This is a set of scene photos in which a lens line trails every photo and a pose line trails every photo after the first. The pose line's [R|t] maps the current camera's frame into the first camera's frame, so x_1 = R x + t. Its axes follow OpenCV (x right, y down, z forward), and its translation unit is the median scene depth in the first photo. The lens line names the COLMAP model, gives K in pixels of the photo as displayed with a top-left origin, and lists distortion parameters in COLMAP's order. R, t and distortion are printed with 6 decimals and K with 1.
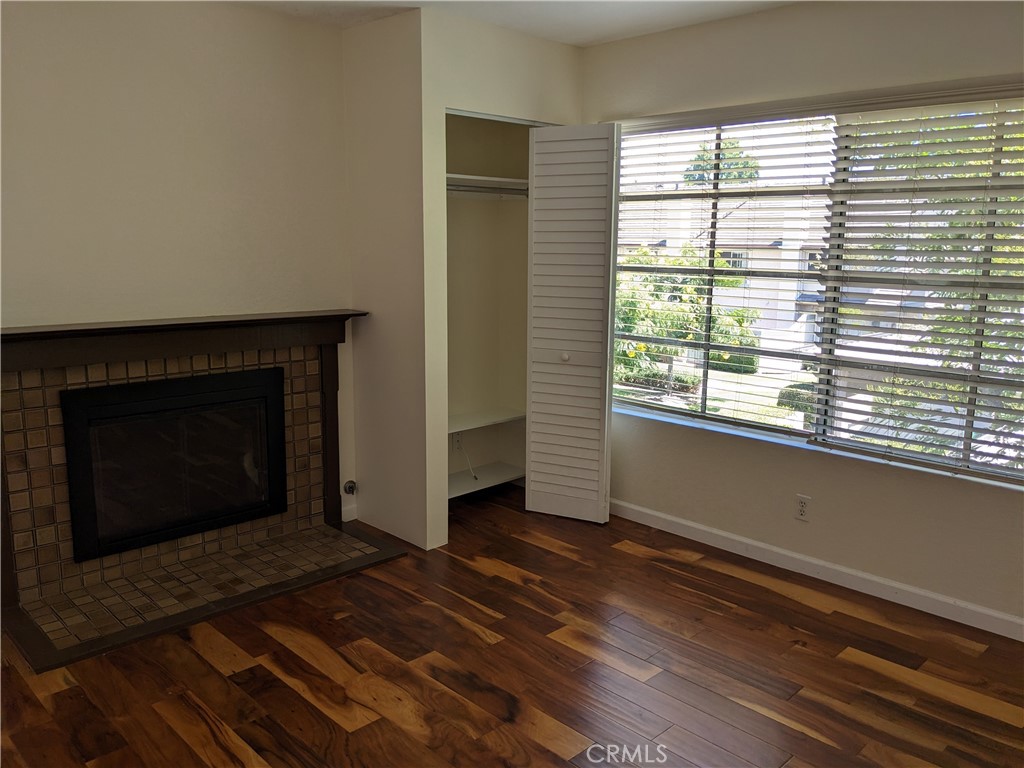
lens RADIAL K [[812.5, 0, 517.1], [0, 812.5, 376.7], [0, 0, 1]] dist [0.036888, -0.049464]
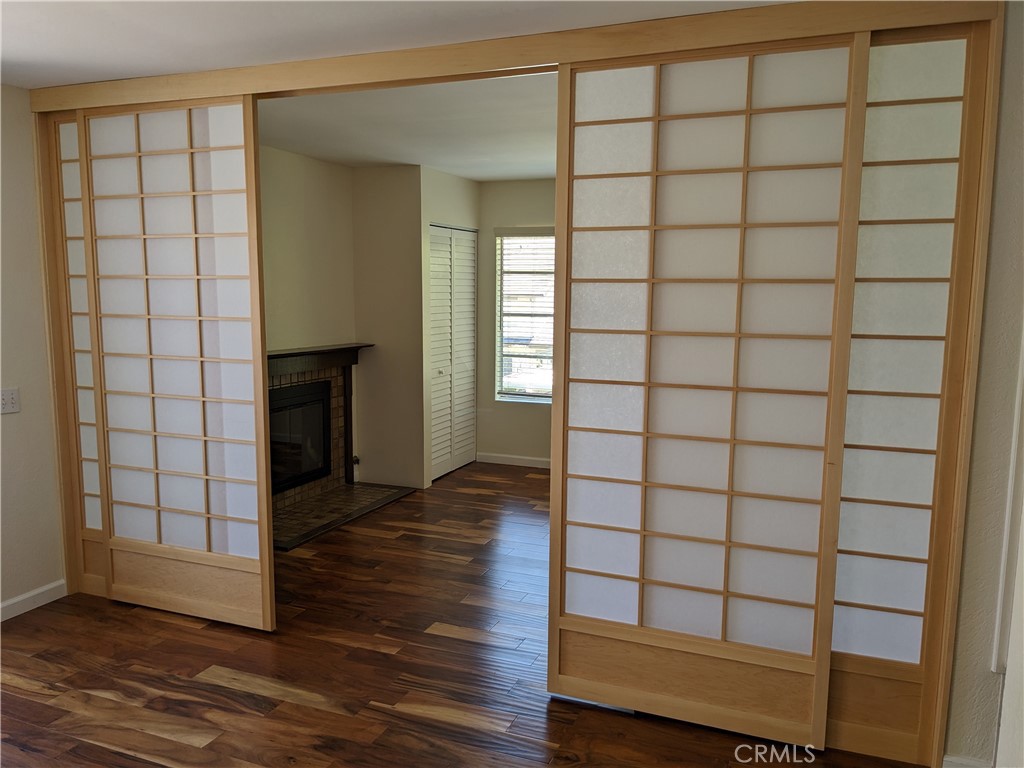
lens RADIAL K [[812.5, 0, 507.1], [0, 812.5, 390.2], [0, 0, 1]] dist [0.036888, -0.049464]
pose [[0.913631, -0.052370, 0.403158, -0.605593], [0.071042, 0.996976, -0.031487, 0.080596], [-0.400290, 0.057409, 0.914589, -0.561321]]
